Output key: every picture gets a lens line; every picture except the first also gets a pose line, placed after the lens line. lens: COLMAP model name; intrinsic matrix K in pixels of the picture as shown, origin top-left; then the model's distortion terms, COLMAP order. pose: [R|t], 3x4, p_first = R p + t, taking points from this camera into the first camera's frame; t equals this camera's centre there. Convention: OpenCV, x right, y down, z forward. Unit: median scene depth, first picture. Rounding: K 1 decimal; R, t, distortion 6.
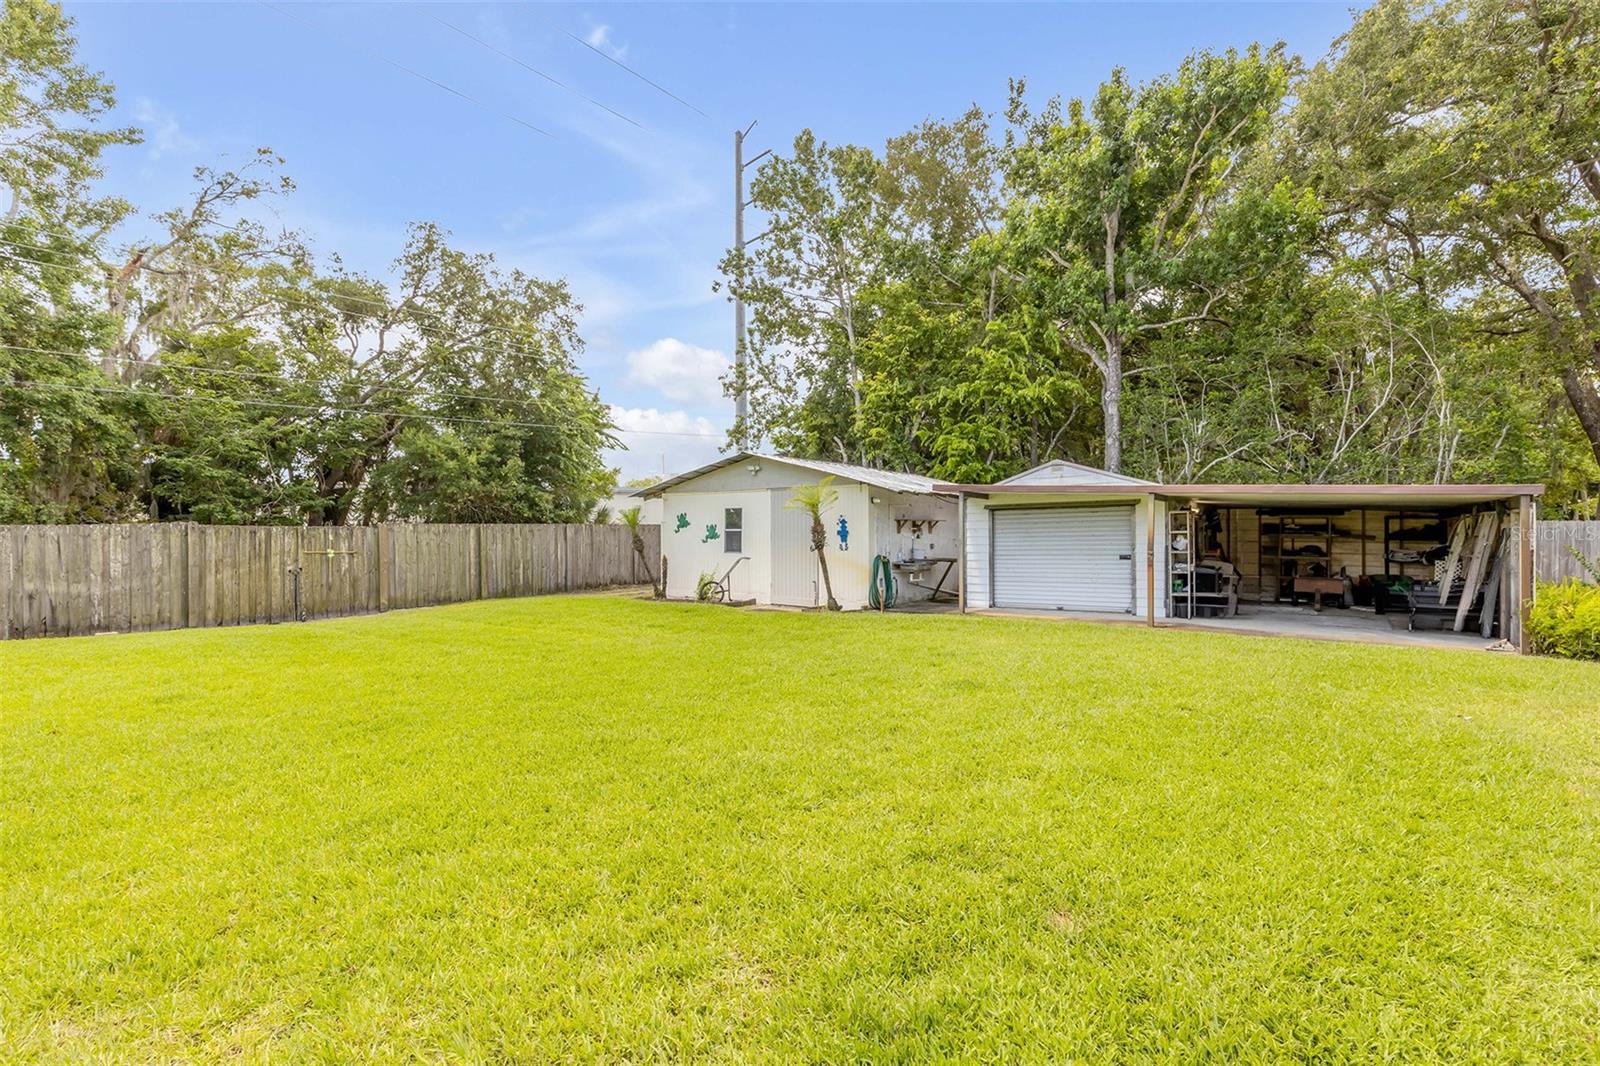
lens RADIAL K [[721.6, 0, 798.1], [0, 721.6, 530.8], [0, 0, 1]] dist [0.002298, -0.000026]
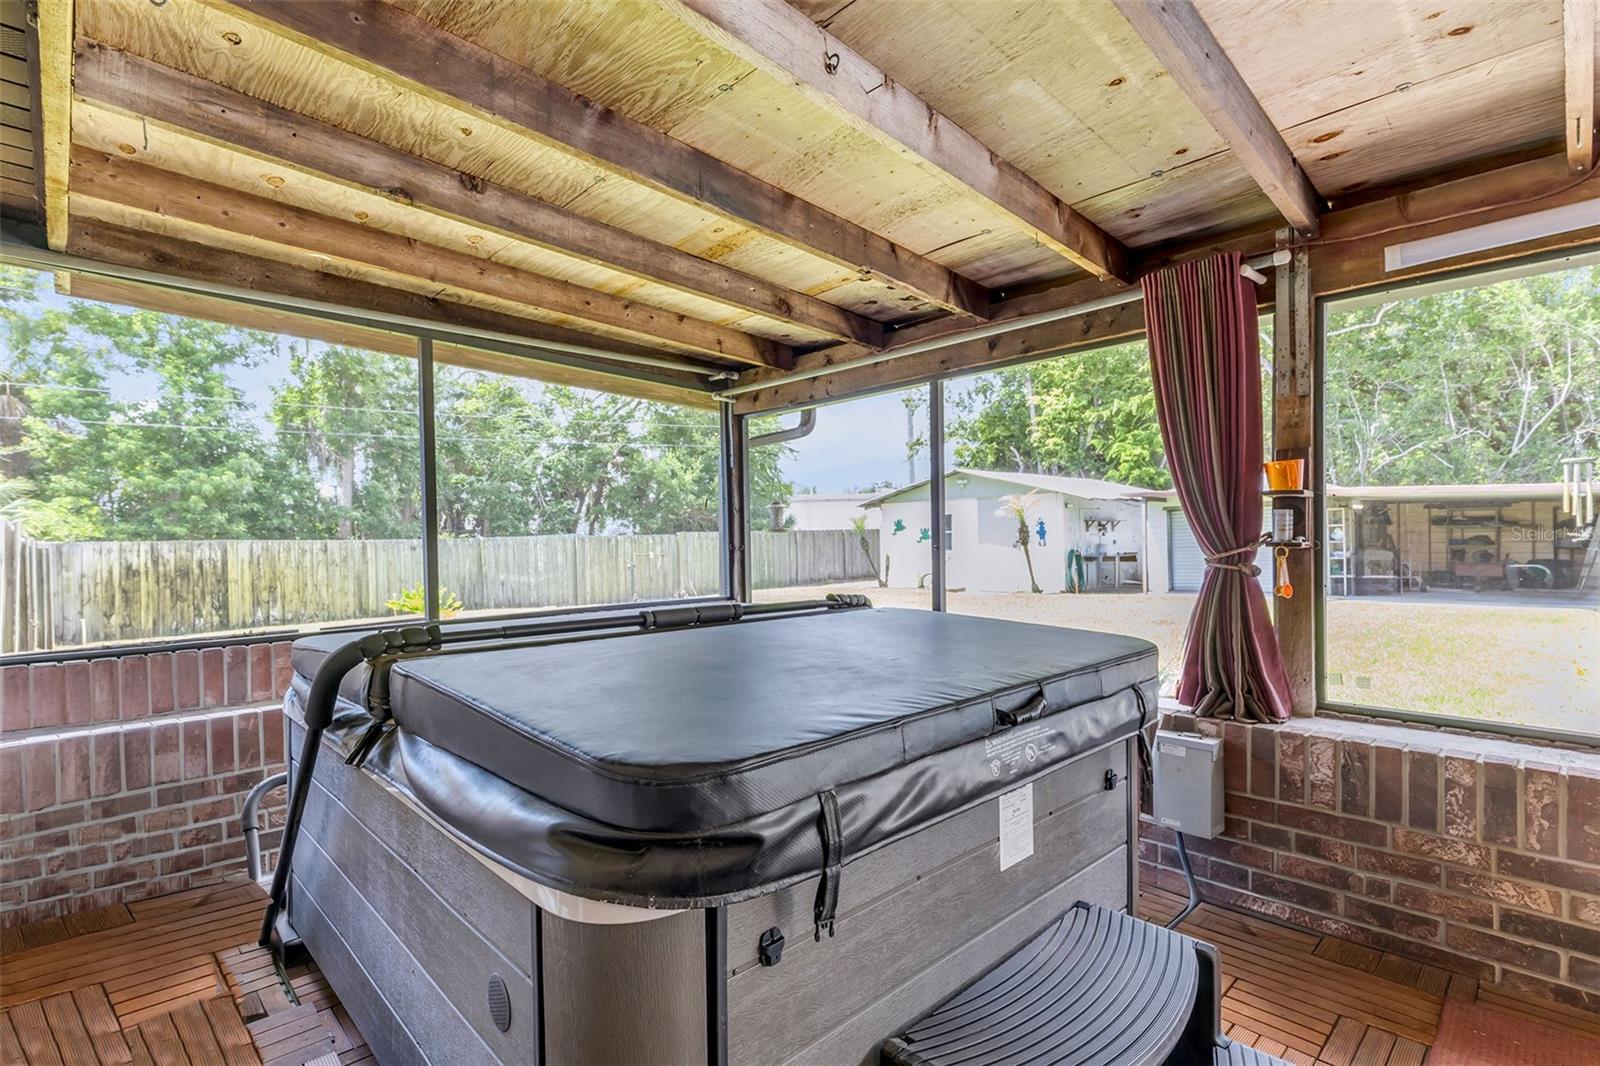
lens RADIAL K [[754.7, 0, 791.0], [0, 754.7, 547.2], [0, 0, 1]] dist [-0.000582, 0.000228]
pose [[0.981976, -0.016898, -0.188247, -0.104160], [0.019781, 0.999714, 0.013444, 0.002400], [0.187965, -0.016926, 0.982030, -0.322854]]
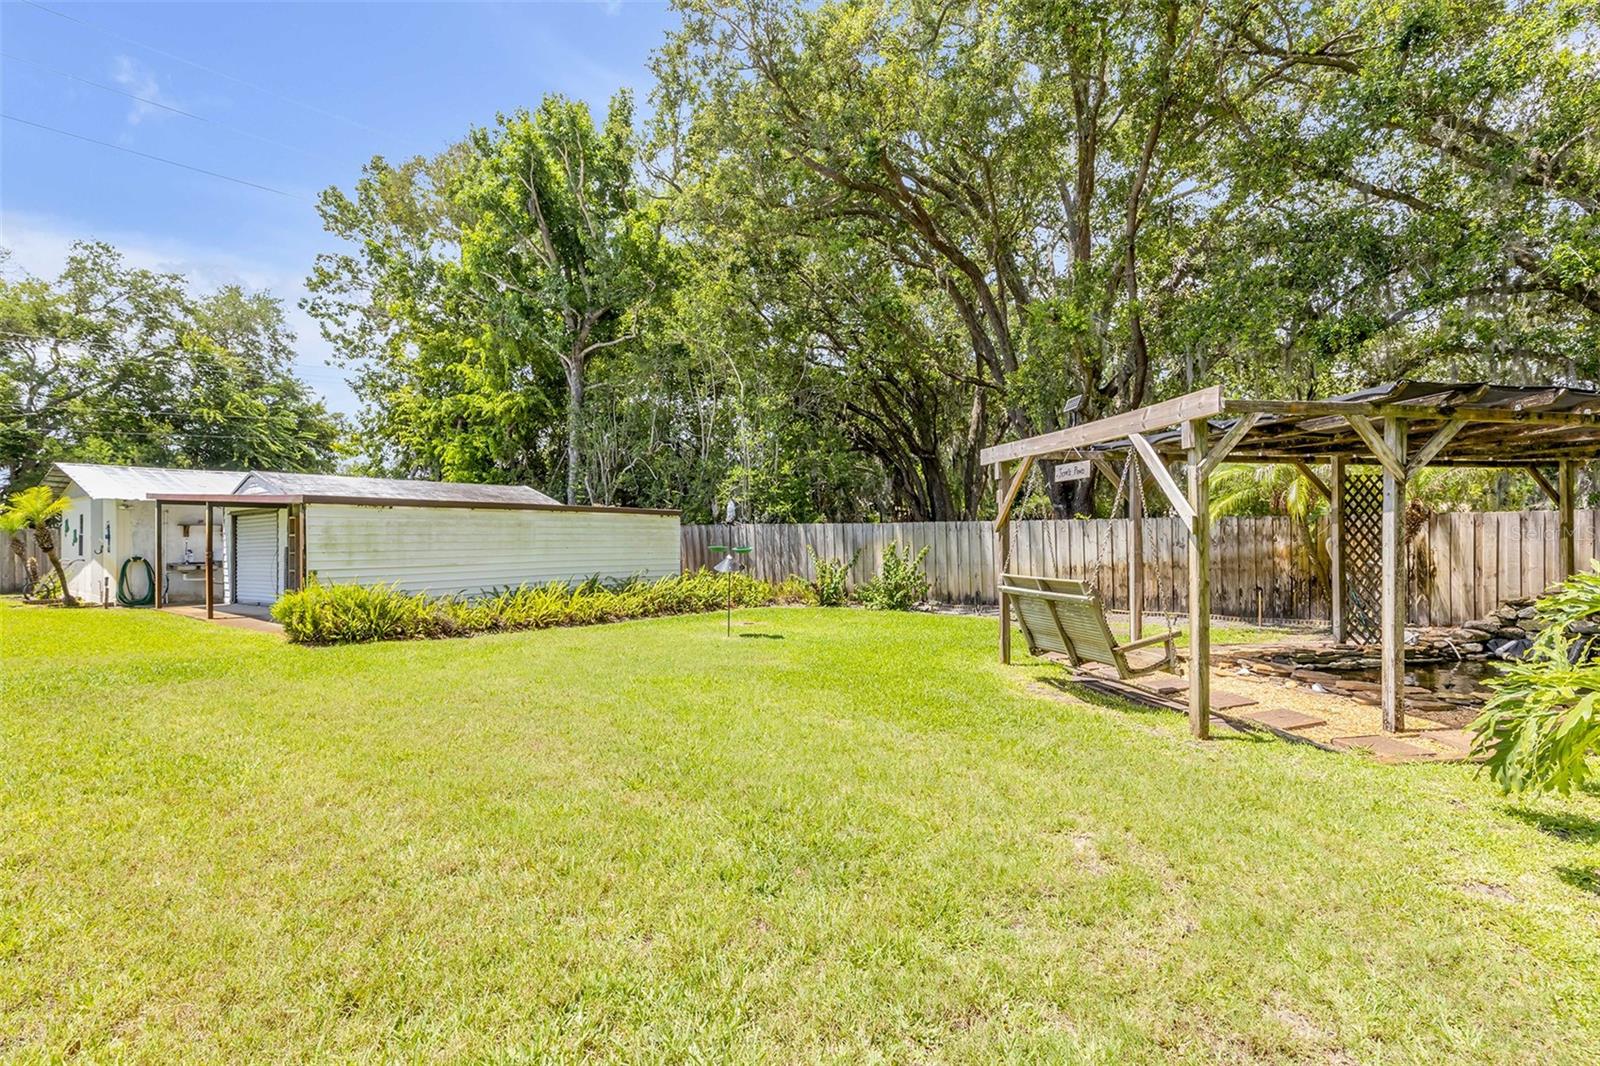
lens RADIAL K [[721.6, 0, 798.1], [0, 721.6, 530.8], [0, 0, 1]] dist [0.002298, -0.000026]
pose [[0.999995, -0.002348, 0.001888, 0.985923], [0.002355, 0.999990, -0.003875, 0.000220], [-0.001879, 0.003879, 0.999991, -0.102365]]
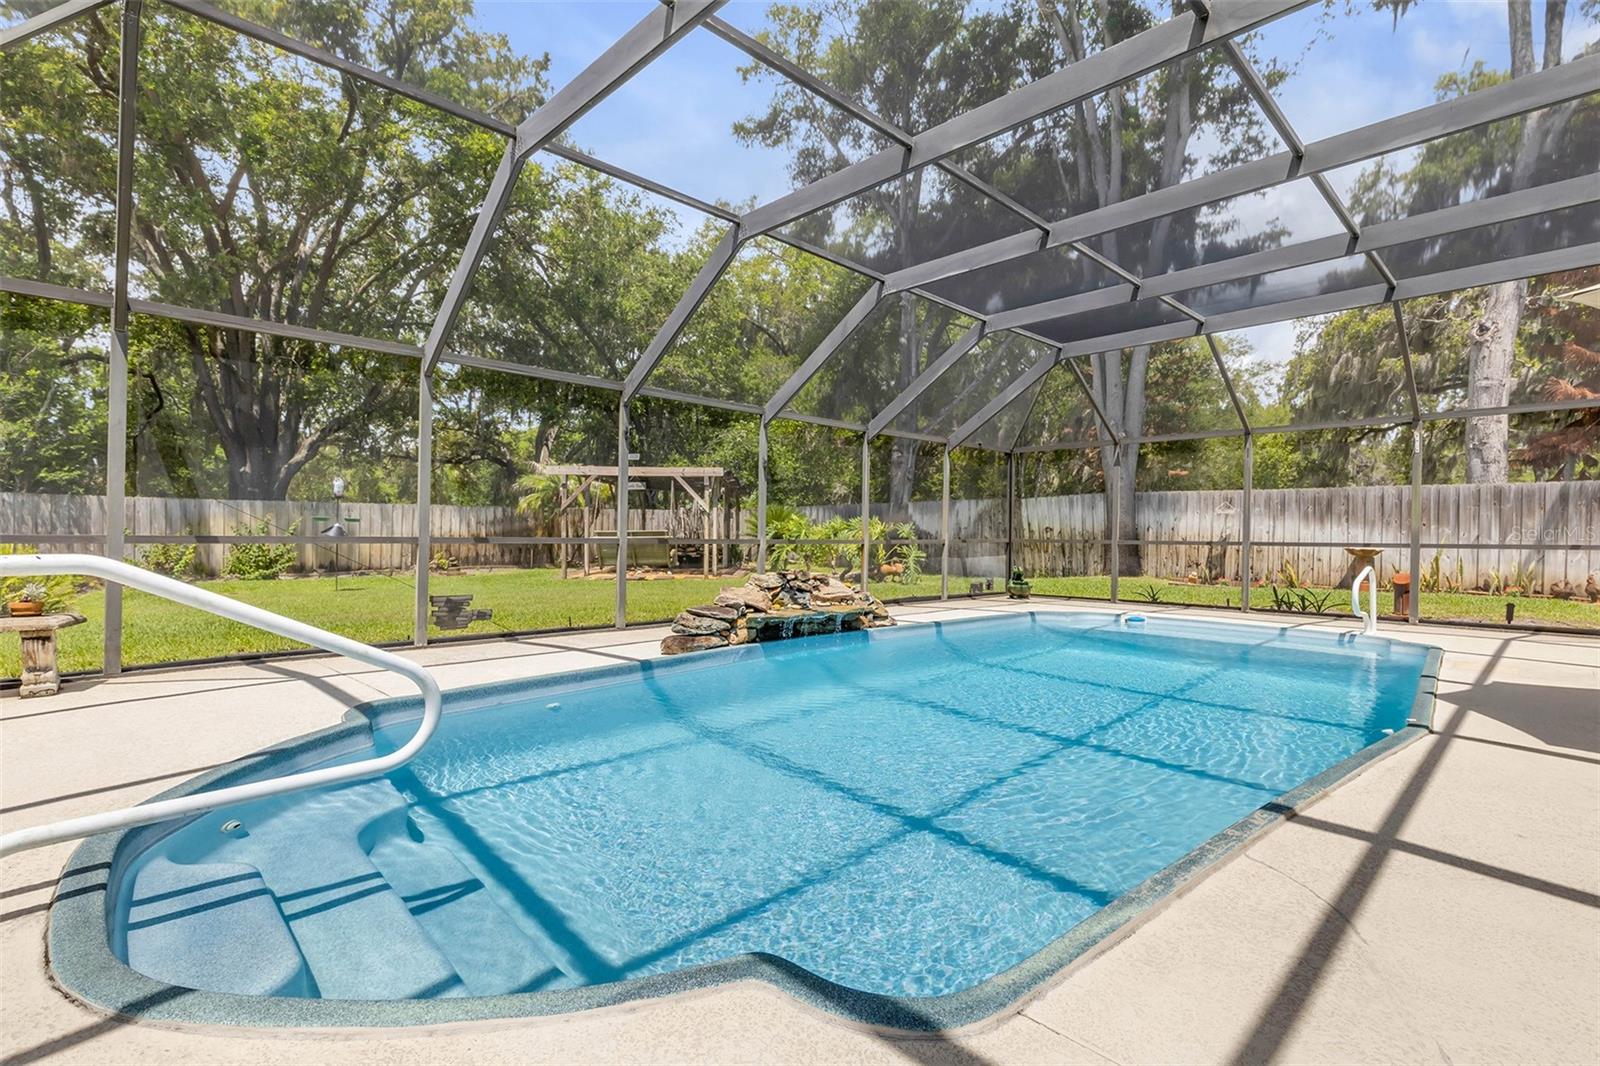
lens RADIAL K [[757.3, 0, 802.1], [0, 757.3, 536.0], [0, 0, 1]] dist [0.003603, 0.000159]
pose [[0.174671, -0.002929, 0.984622, 0.205325], [-0.007941, 0.999959, 0.004383, 0.026154], [-0.984595, -0.008585, 0.174641, -0.084447]]
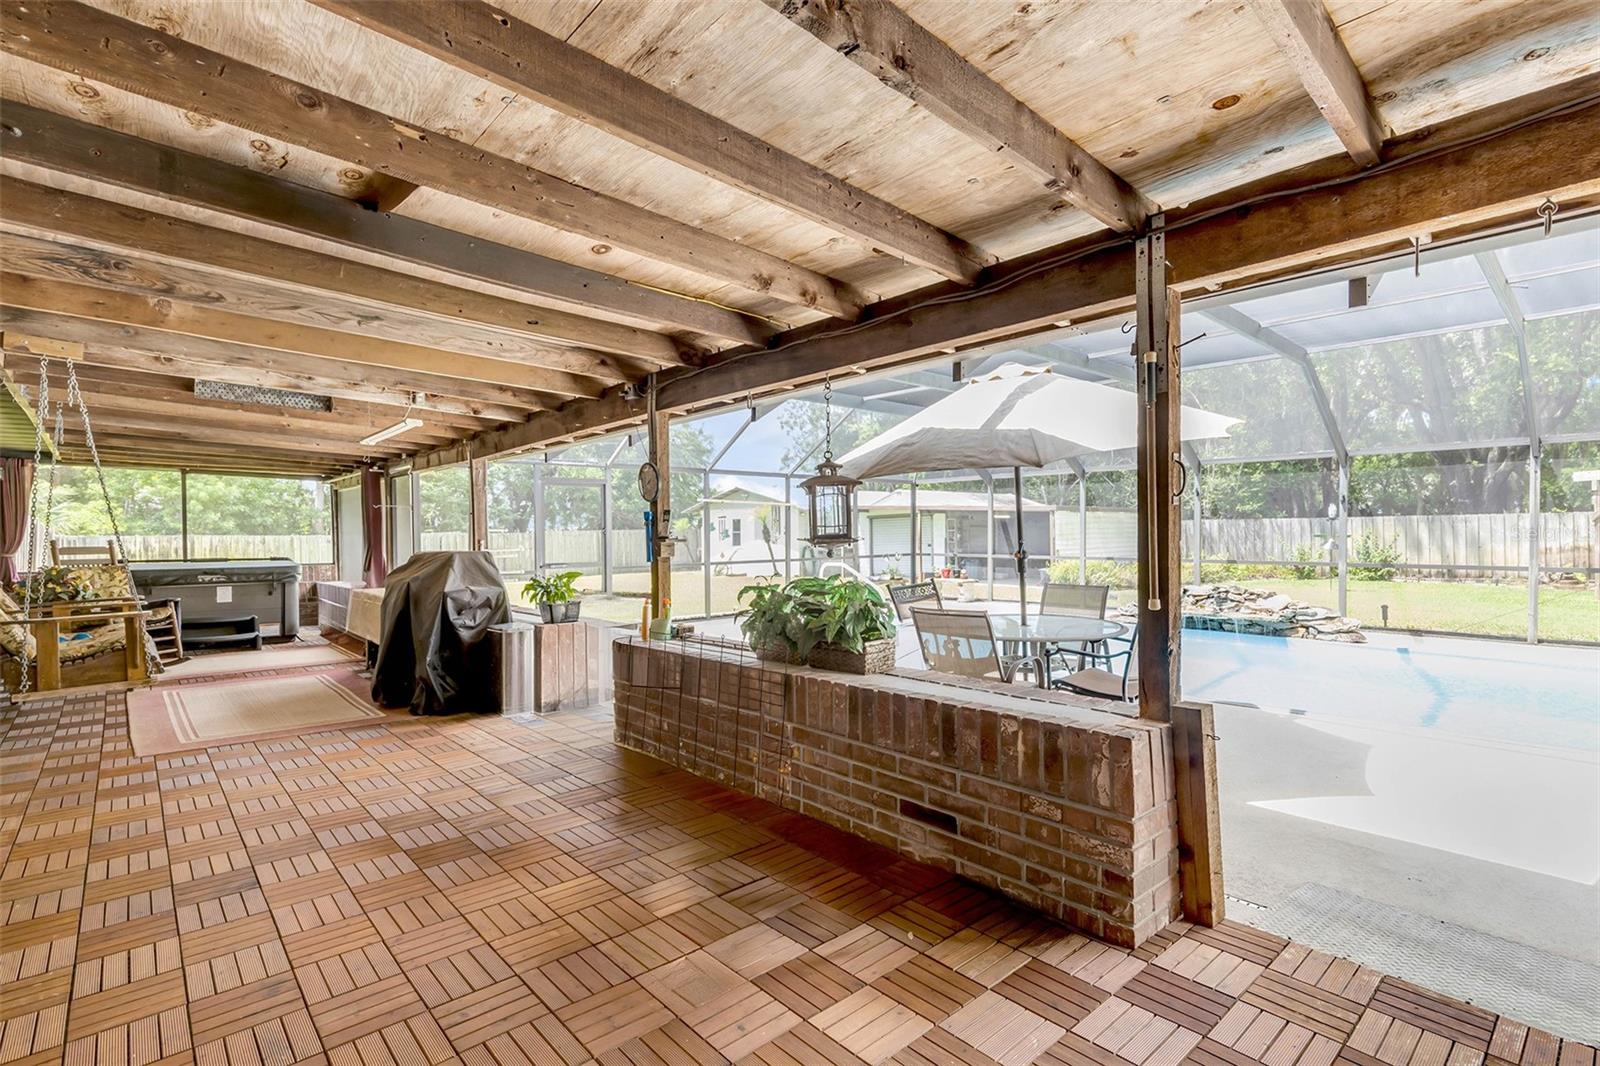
lens RADIAL K [[744.6, 0, 796.3], [0, 744.6, 535.0], [0, 0, 1]] dist [0.002680, -0.000329]
pose [[0.977040, -0.011348, -0.212755, 0.406483], [0.012266, 0.999920, 0.002997, 0.001411], [0.212704, -0.005538, 0.977101, -0.645041]]
